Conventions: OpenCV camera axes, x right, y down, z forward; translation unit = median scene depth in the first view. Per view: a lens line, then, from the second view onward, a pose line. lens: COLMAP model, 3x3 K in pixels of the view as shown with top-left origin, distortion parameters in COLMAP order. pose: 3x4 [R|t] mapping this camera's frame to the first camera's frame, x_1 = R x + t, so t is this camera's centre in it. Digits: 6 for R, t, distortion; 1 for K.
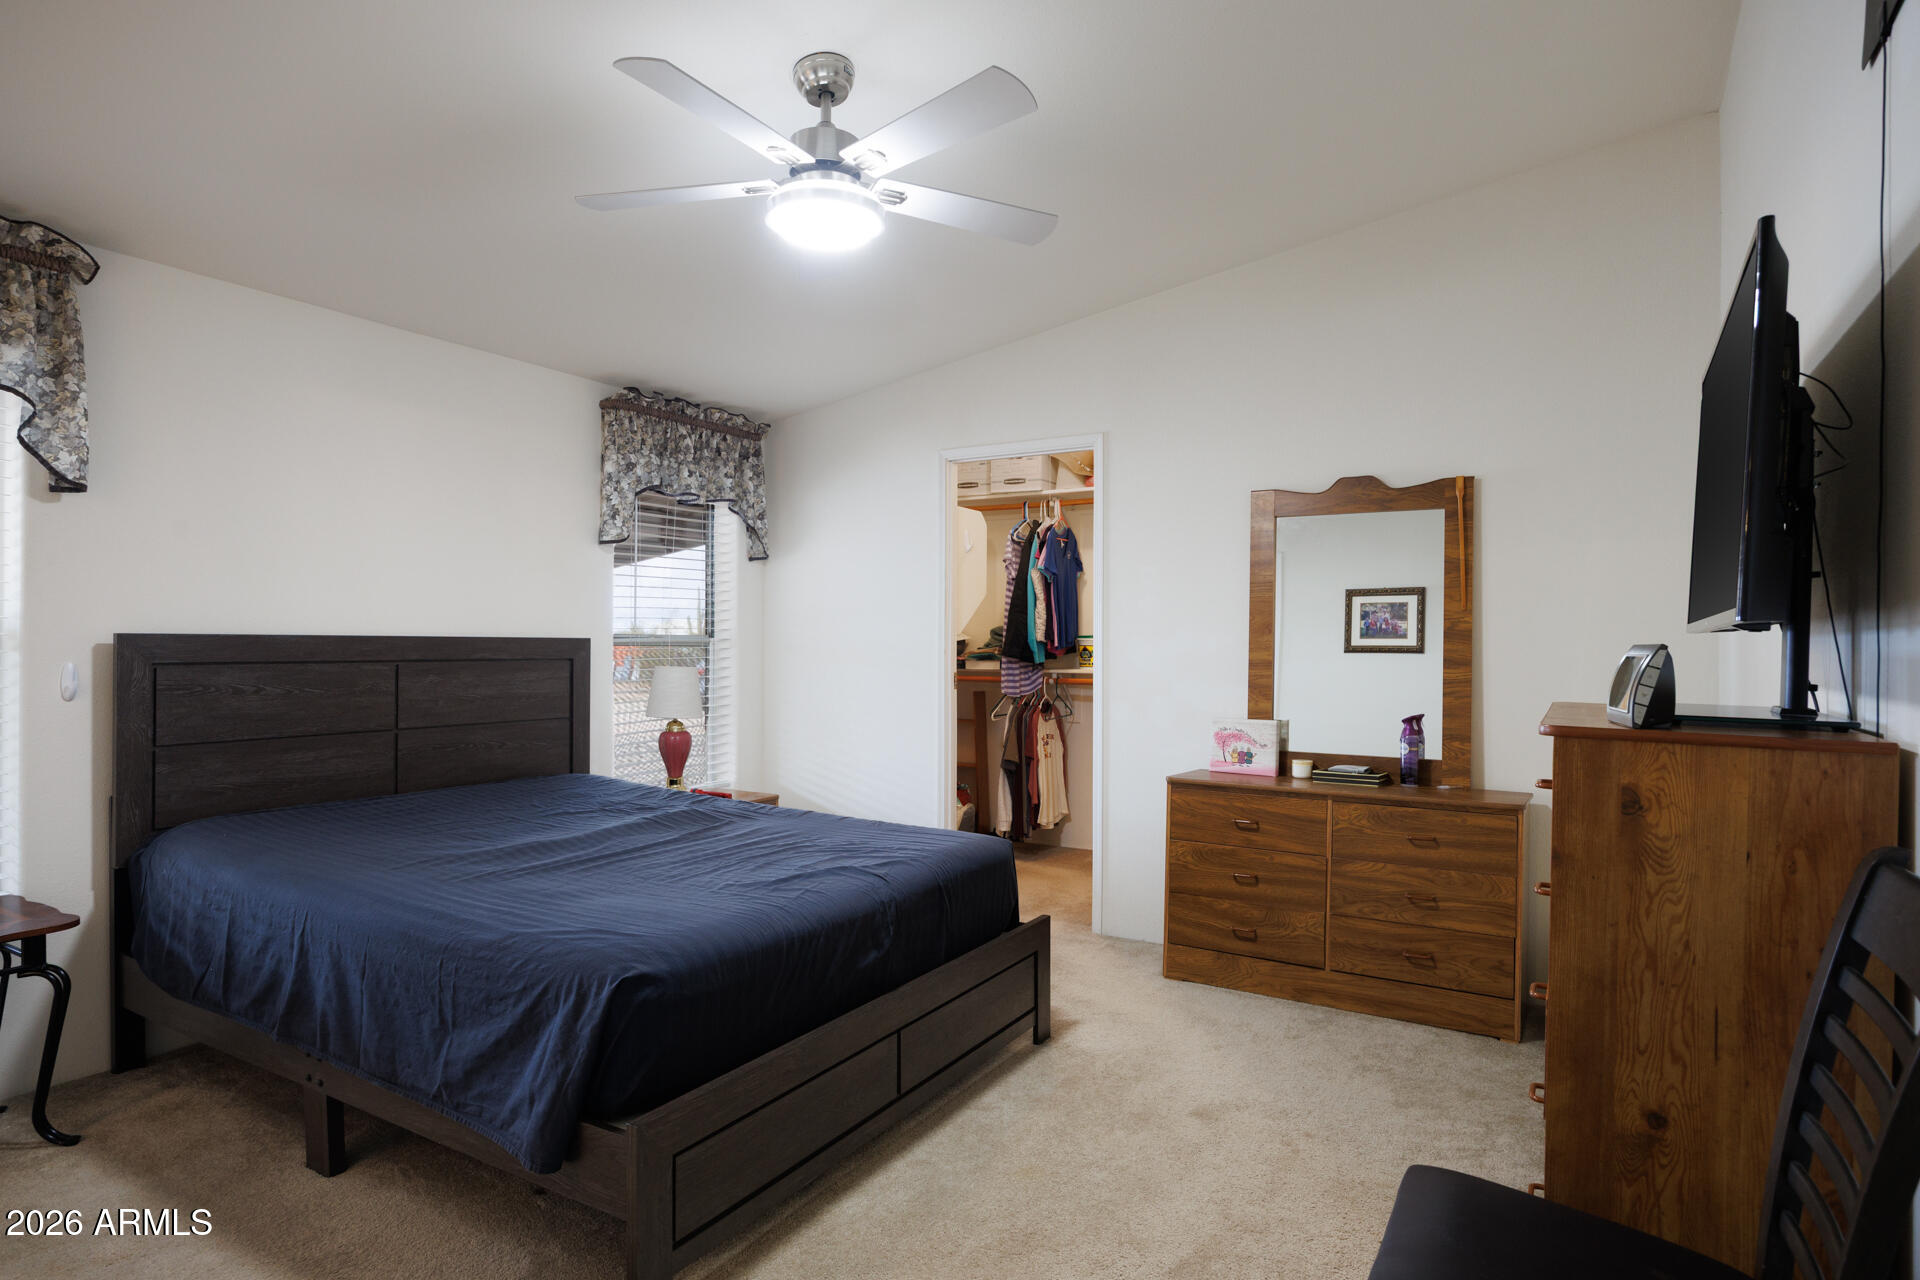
lens RADIAL K [[1082.4, 0, 960.0], [0, 1082.4, 643.6], [0, 0, 1]] dist [-0.003651, -0.000743]
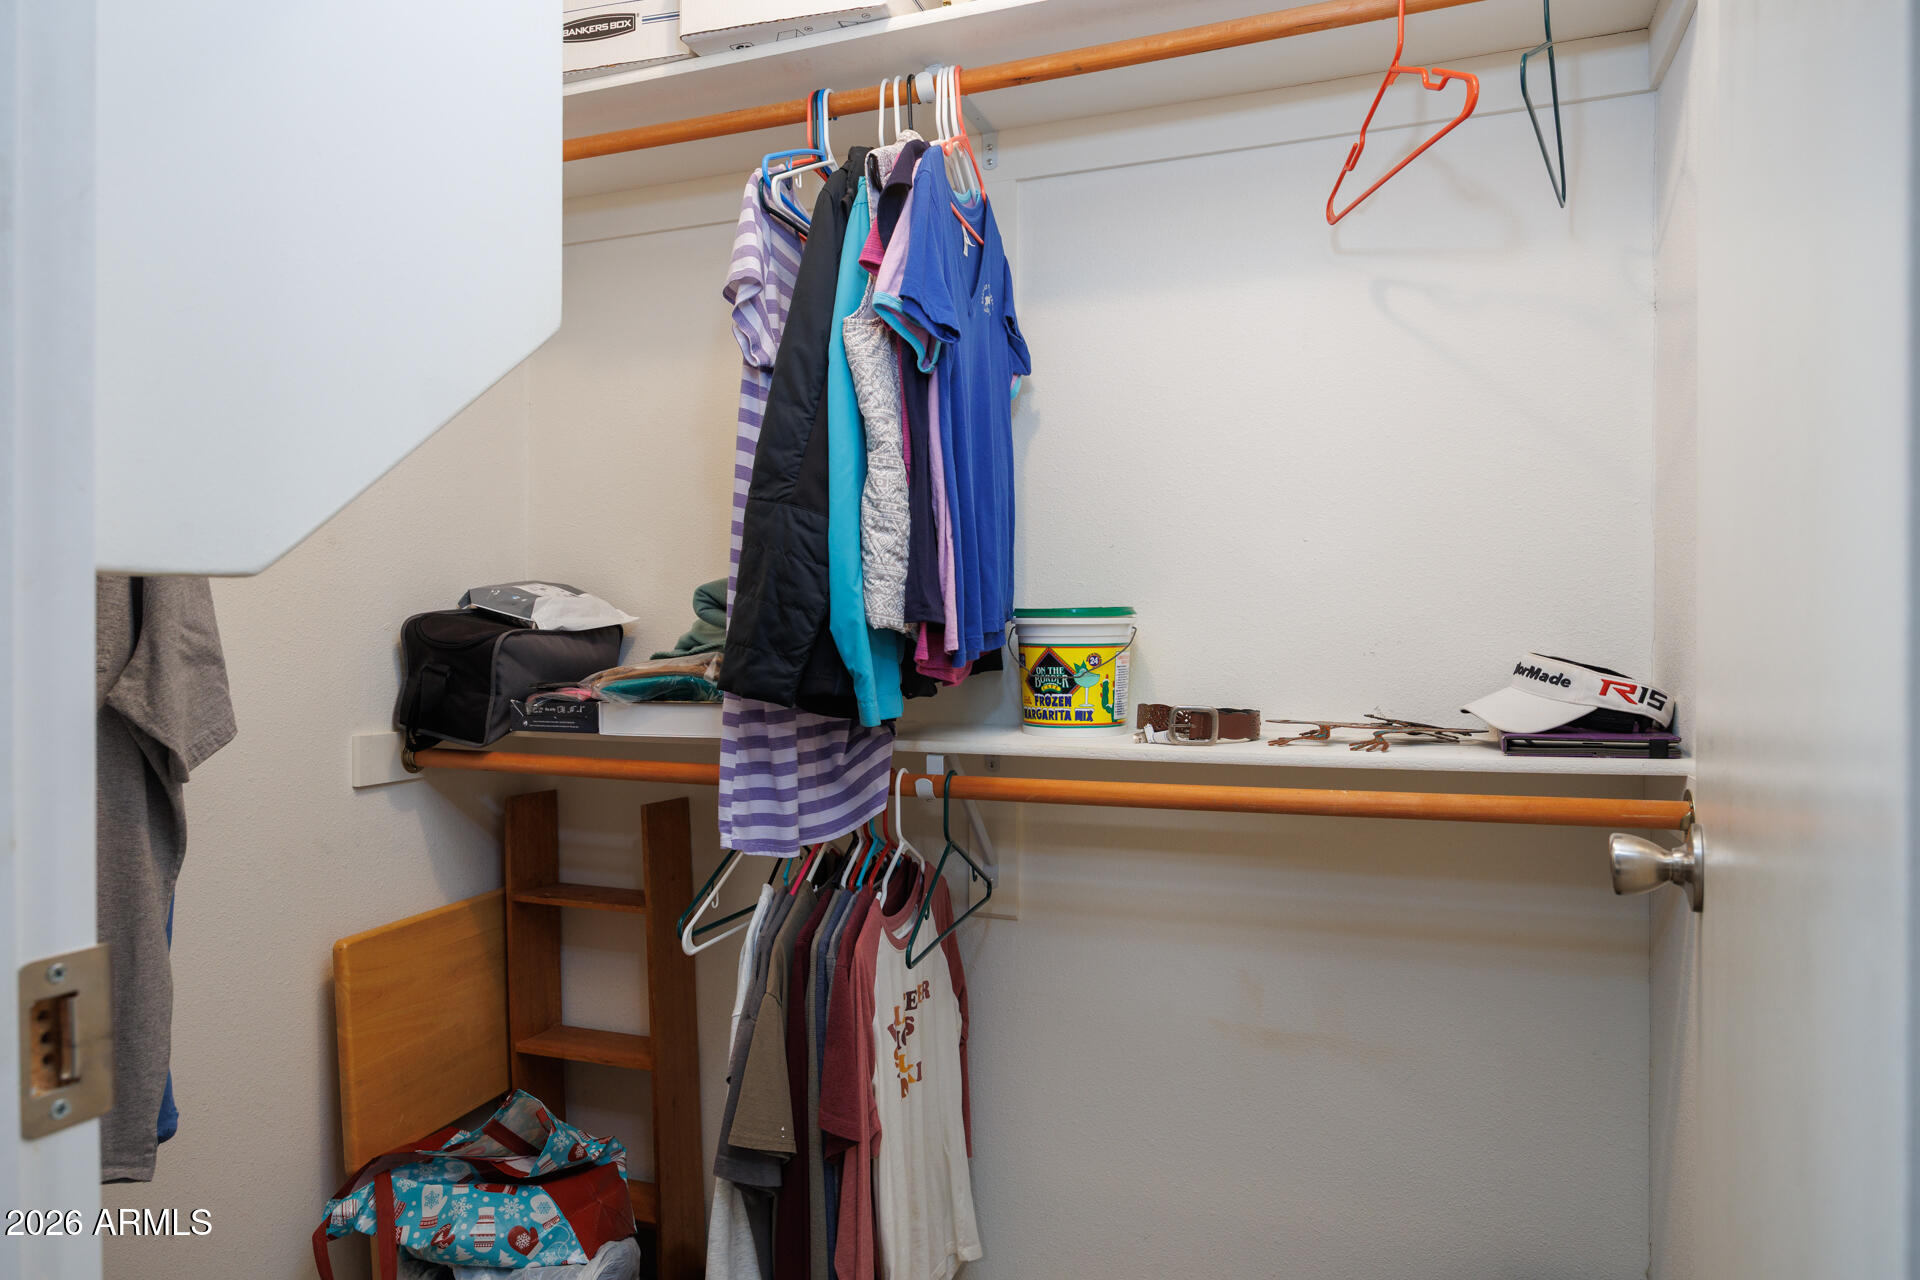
lens RADIAL K [[1255.6, 0, 961.7], [0, 1255.6, 641.6], [0, 0, 1]] dist [-0.002801, -0.000641]
pose [[0.986437, -0.004556, 0.164075, 0.045583], [0.004732, 0.999989, -0.000683, 0.000951], [-0.164070, 0.001450, 0.986448, 0.719596]]
